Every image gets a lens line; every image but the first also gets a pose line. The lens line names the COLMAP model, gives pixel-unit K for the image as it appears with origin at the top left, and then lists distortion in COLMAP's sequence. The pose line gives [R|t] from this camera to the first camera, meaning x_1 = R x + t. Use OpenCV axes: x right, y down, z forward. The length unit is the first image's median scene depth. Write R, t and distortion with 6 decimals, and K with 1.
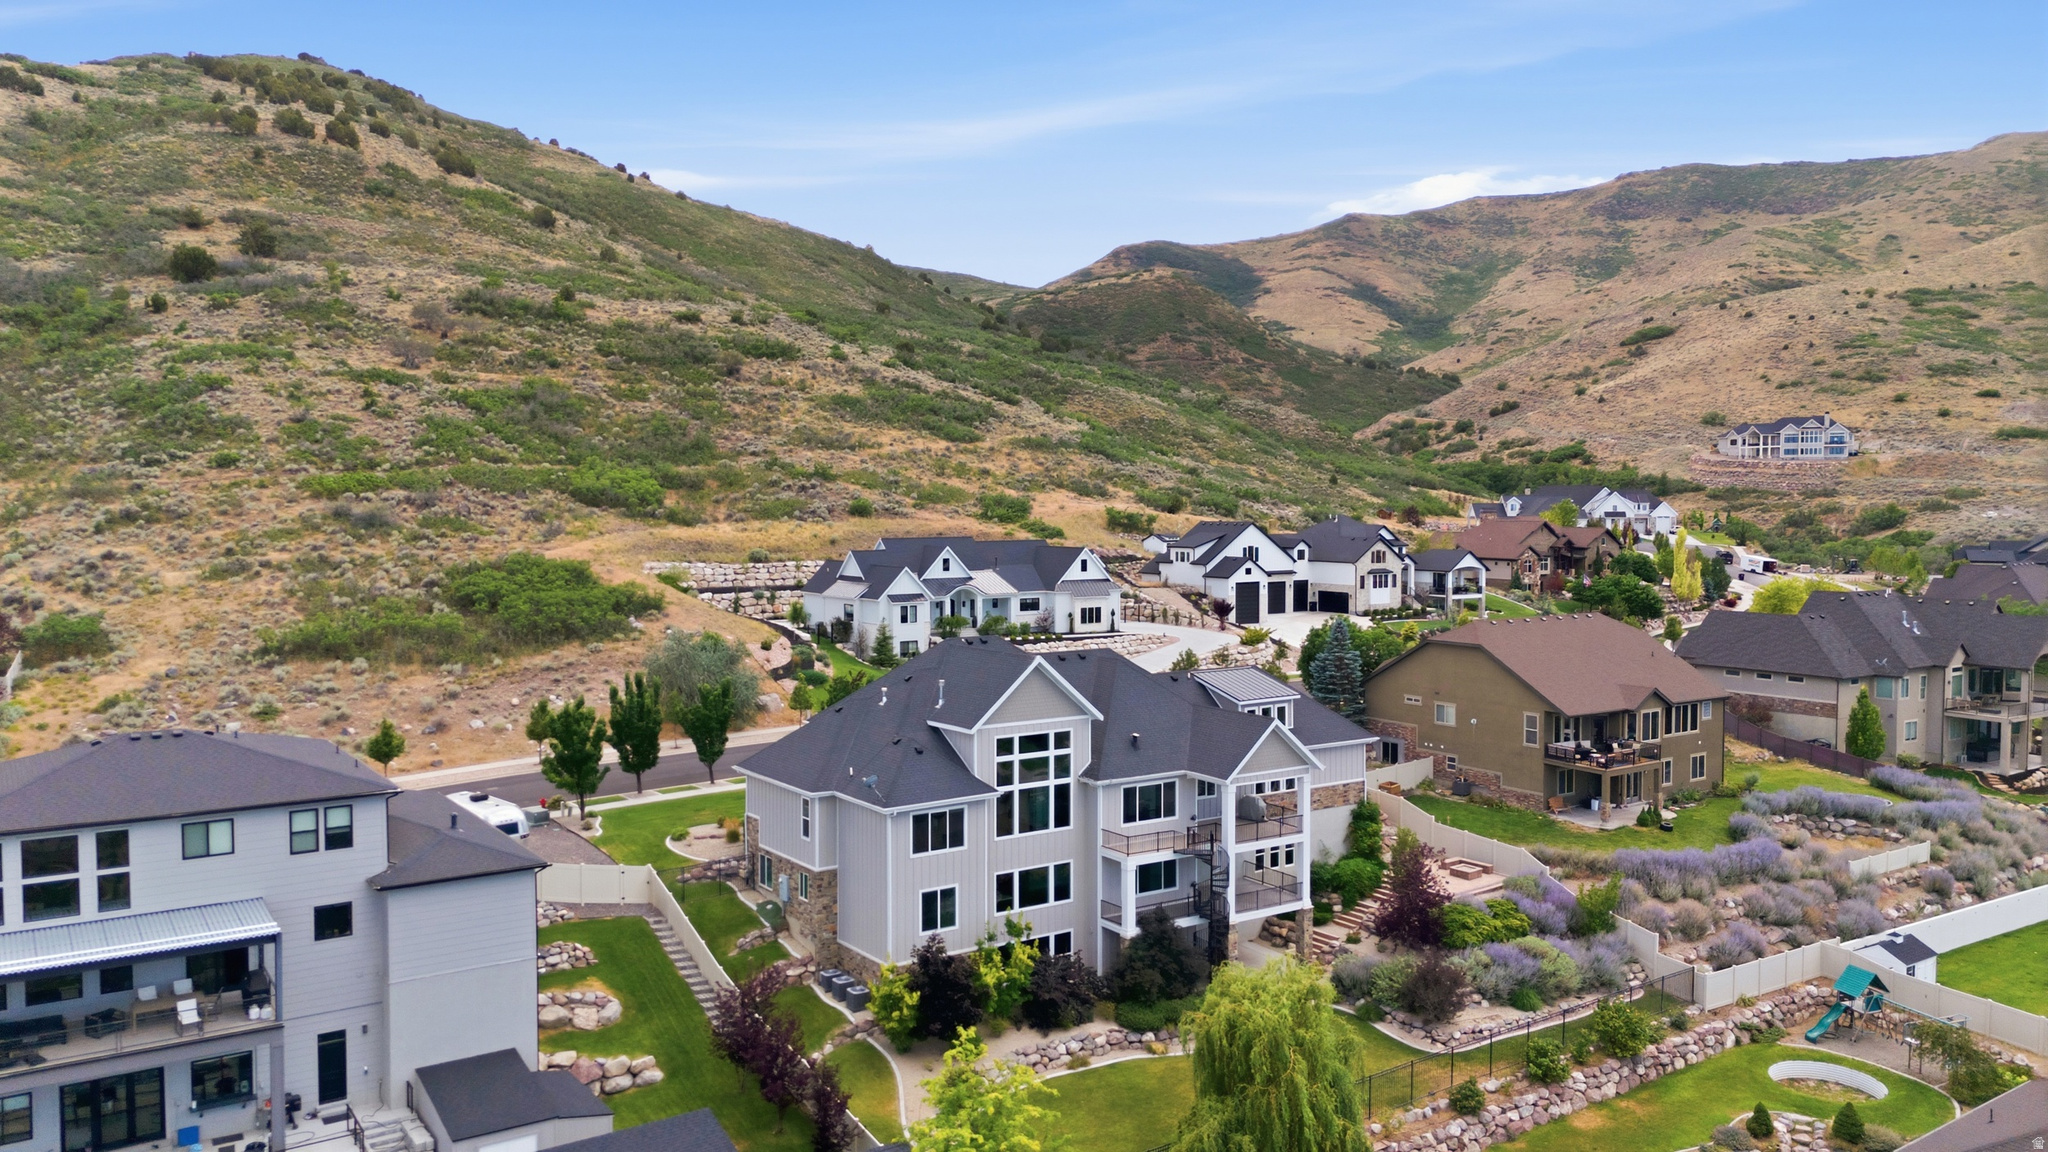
lens RADIAL K [[1495.4, 0, 1024.0], [0, 1495.4, 576.0], [0, 0, 1]] dist [0.092730, -0.101309]
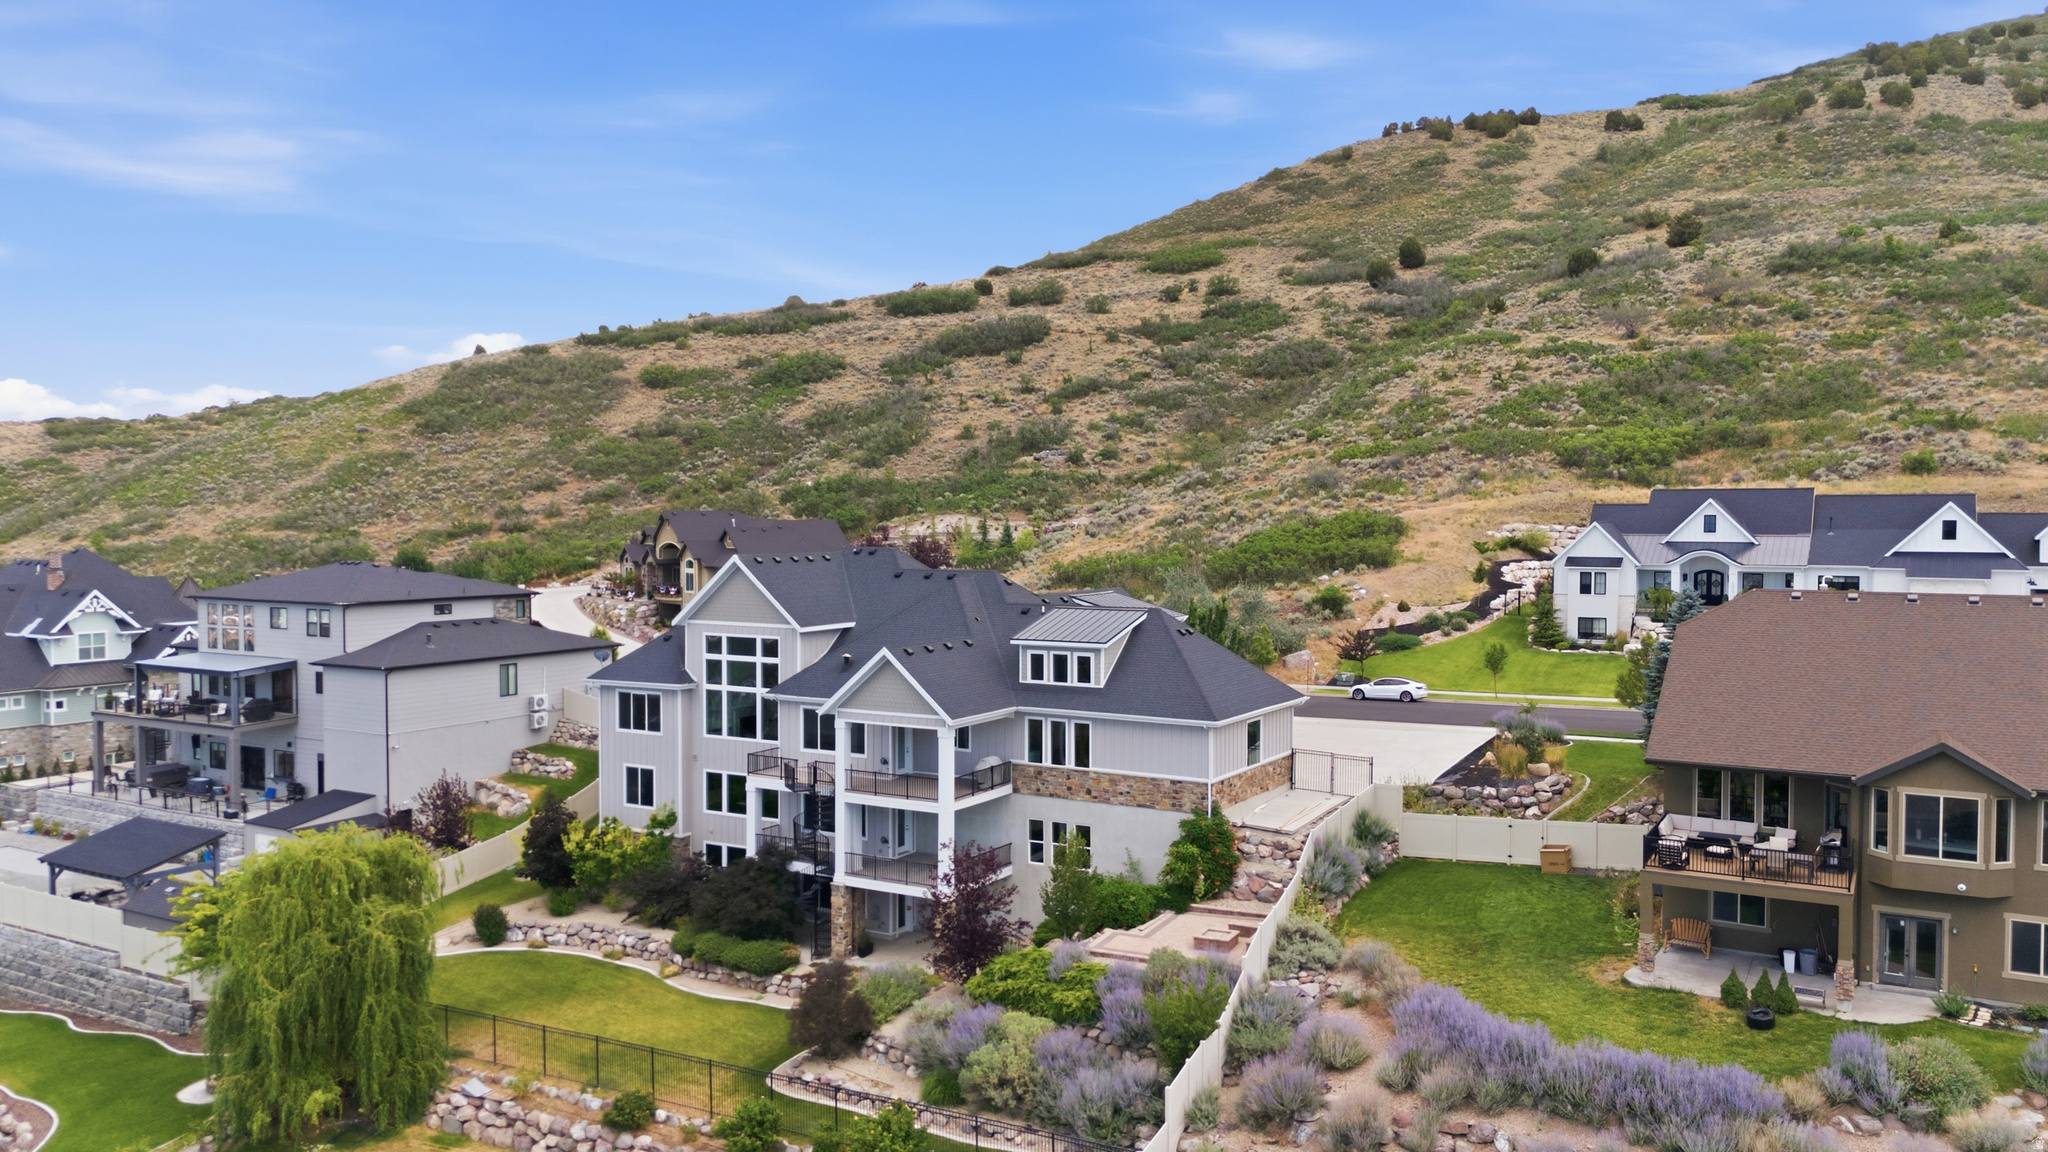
lens RADIAL K [[1509.3, 0, 1024.0], [0, 1509.3, 576.0], [0, 0, 1]] dist [0.075870, -0.077159]
pose [[0.416775, 0.038885, -0.908177, 0.970345], [-0.048730, 0.998604, 0.020394, 0.037718], [0.907702, 0.035756, 0.418088, 0.757575]]
